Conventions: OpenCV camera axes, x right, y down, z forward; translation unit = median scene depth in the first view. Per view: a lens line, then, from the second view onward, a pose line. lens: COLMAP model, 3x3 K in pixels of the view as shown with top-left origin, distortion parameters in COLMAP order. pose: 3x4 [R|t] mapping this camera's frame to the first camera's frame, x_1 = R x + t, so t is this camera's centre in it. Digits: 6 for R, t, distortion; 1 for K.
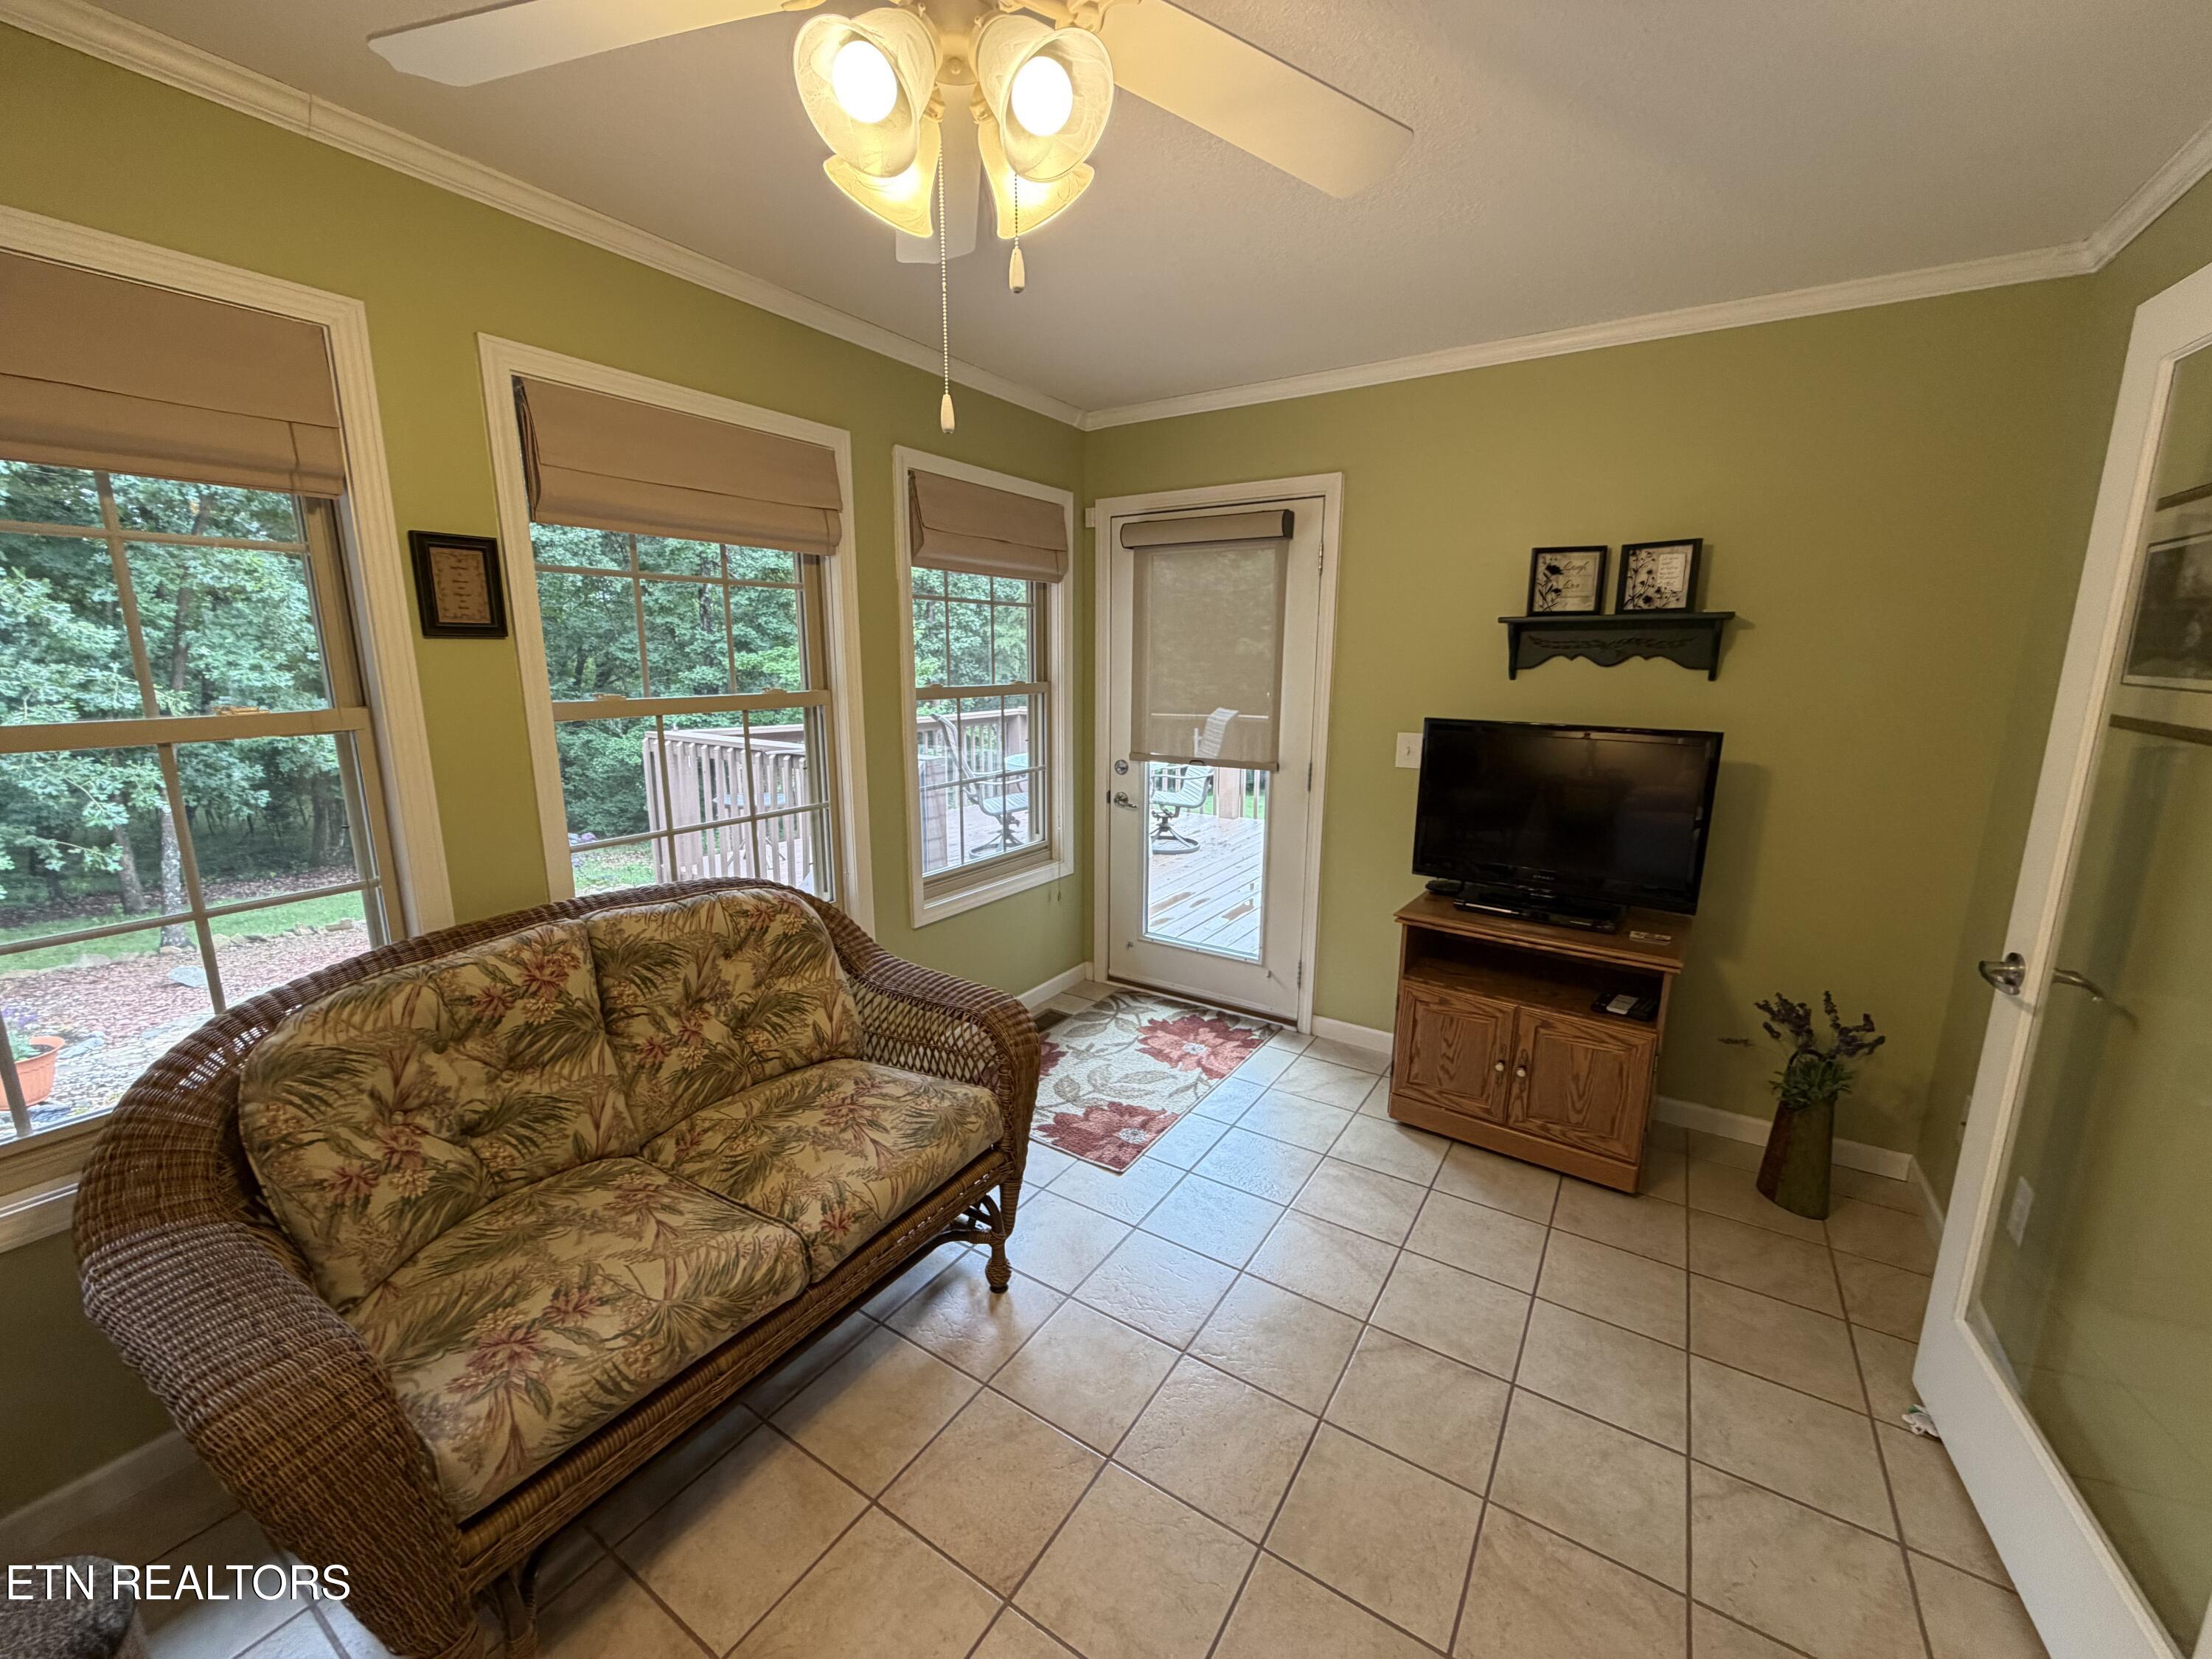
lens RADIAL K [[881.4, 0, 1103.4], [0, 881.4, 831.3], [0, 0, 1]] dist [0.001201, -0.000554]
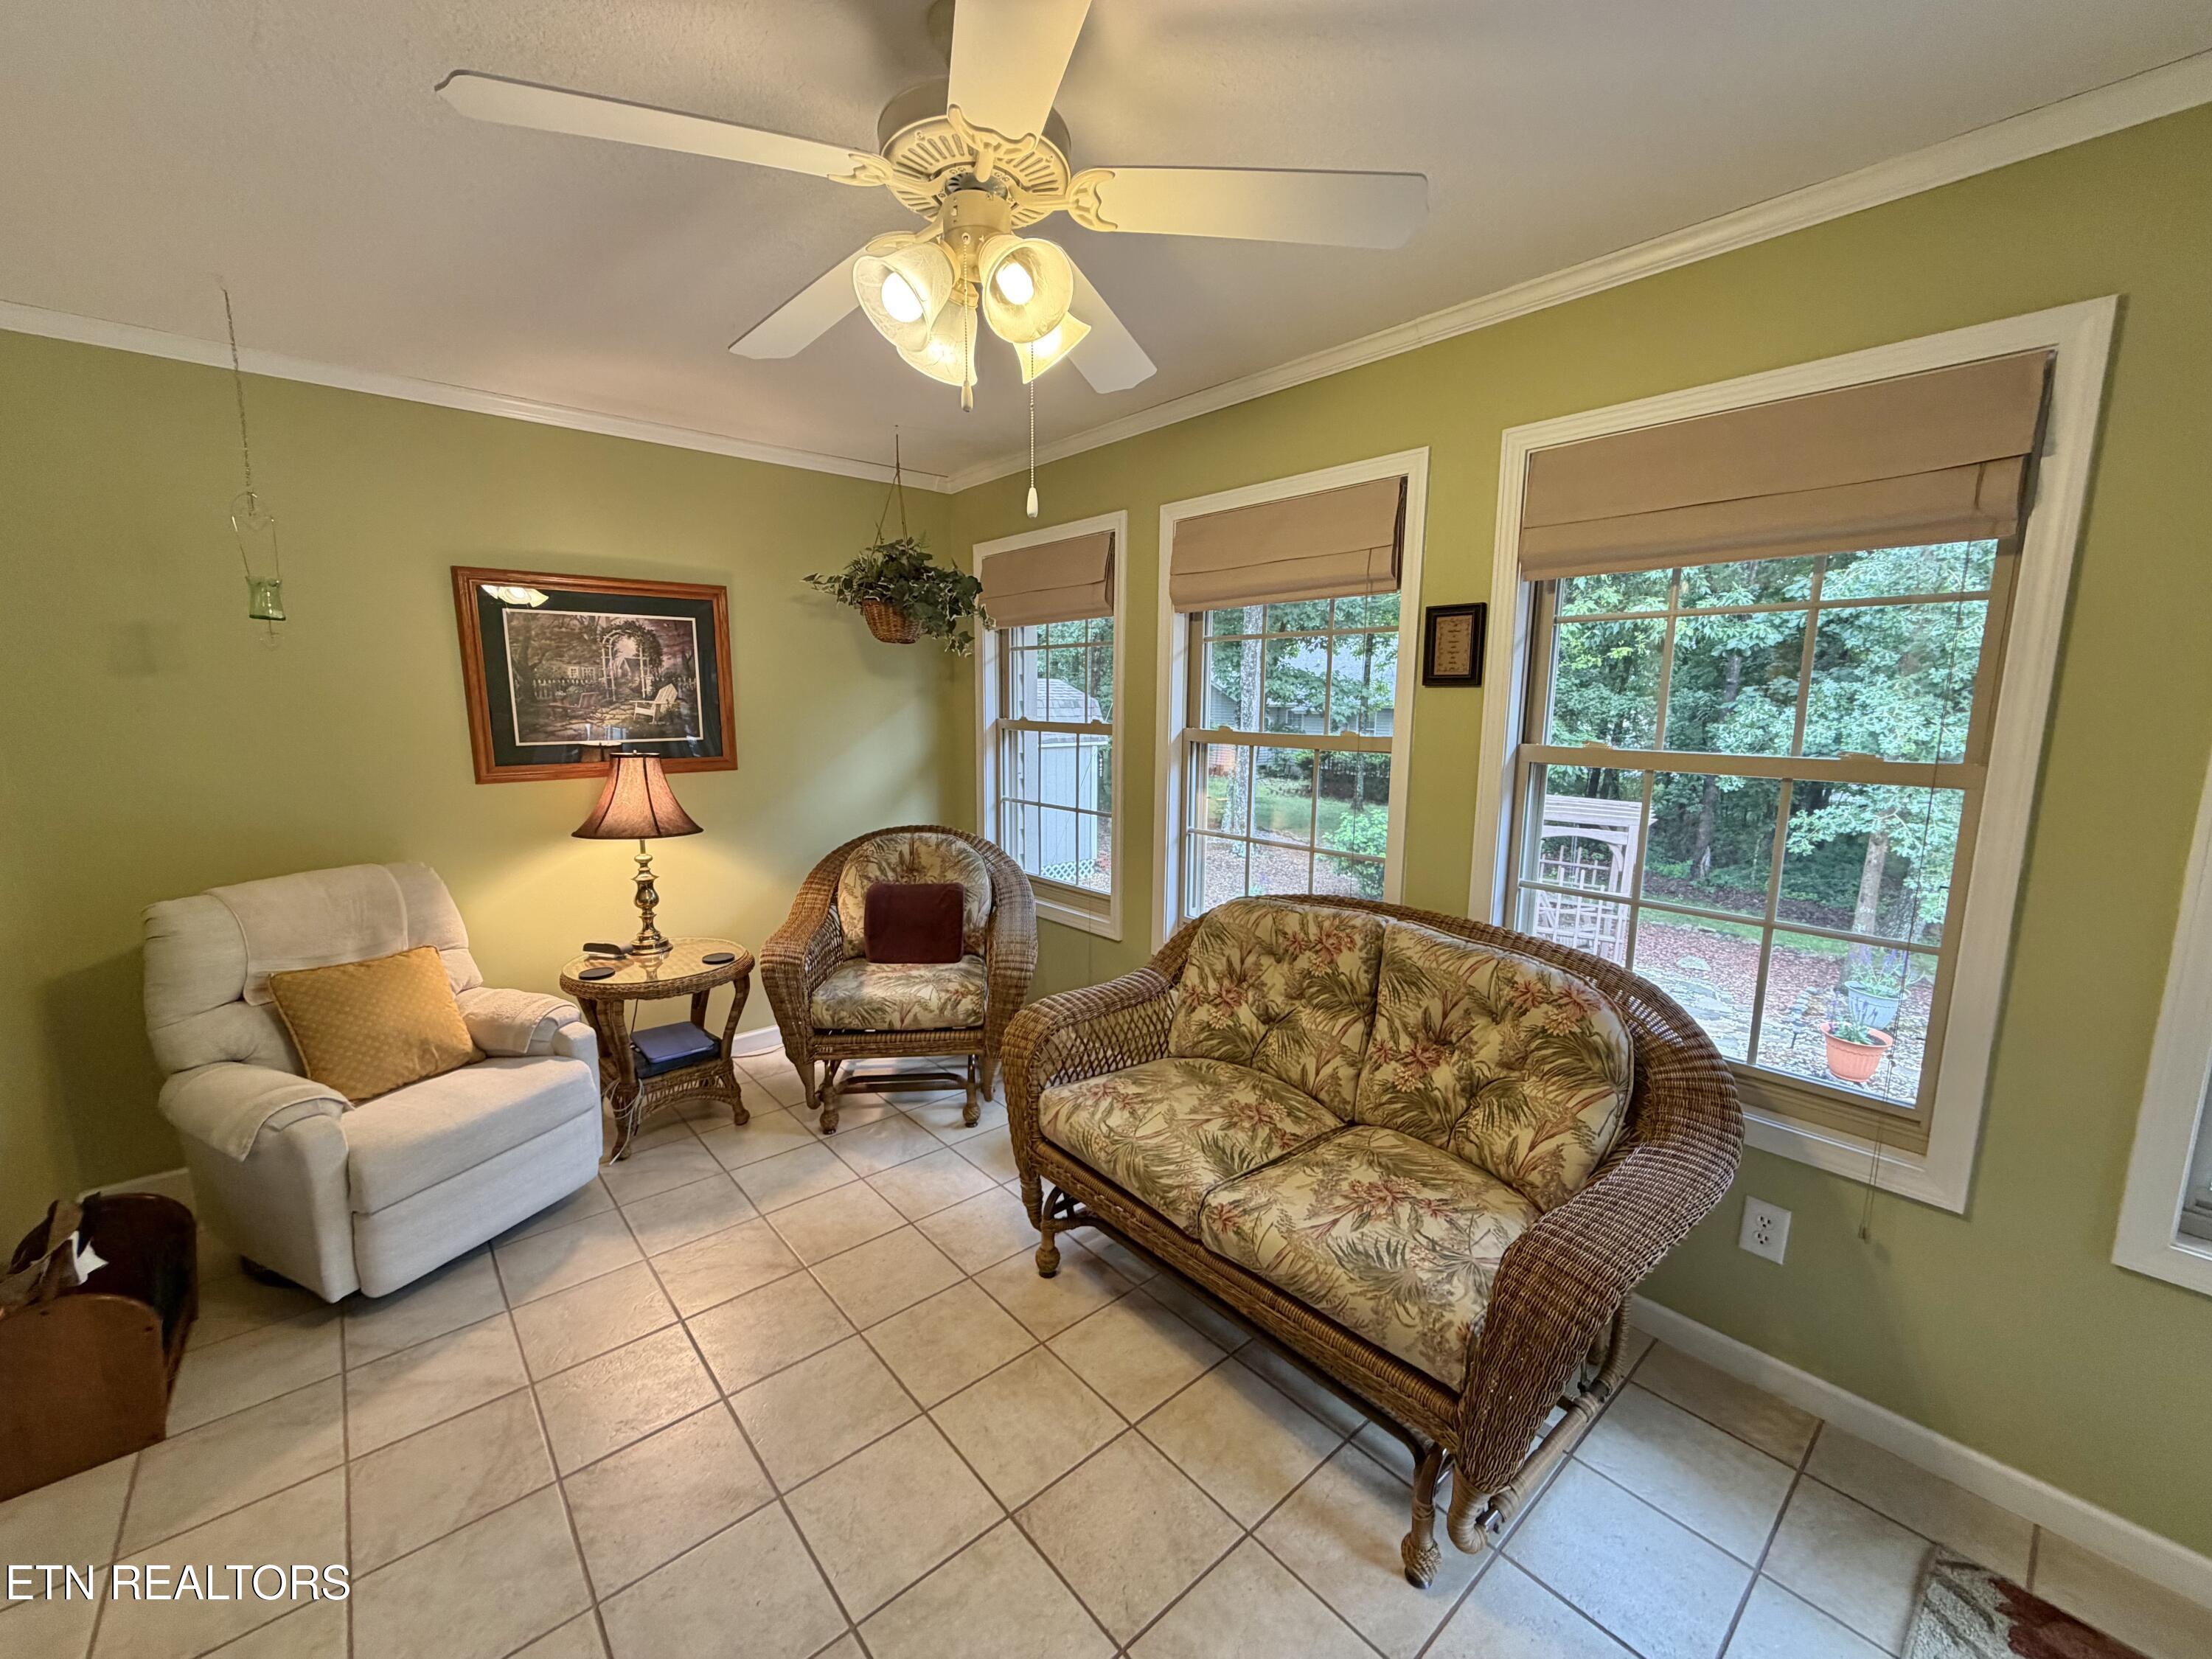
lens RADIAL K [[881.4, 0, 1108.6], [0, 881.4, 839.2], [0, 0, 1]] dist [0.001201, -0.000554]
pose [[-0.276004, 0.145588, -0.950066, 0.646083], [-0.202892, 0.957363, 0.205648, -0.178847], [0.939498, 0.249521, -0.234698, 0.929230]]
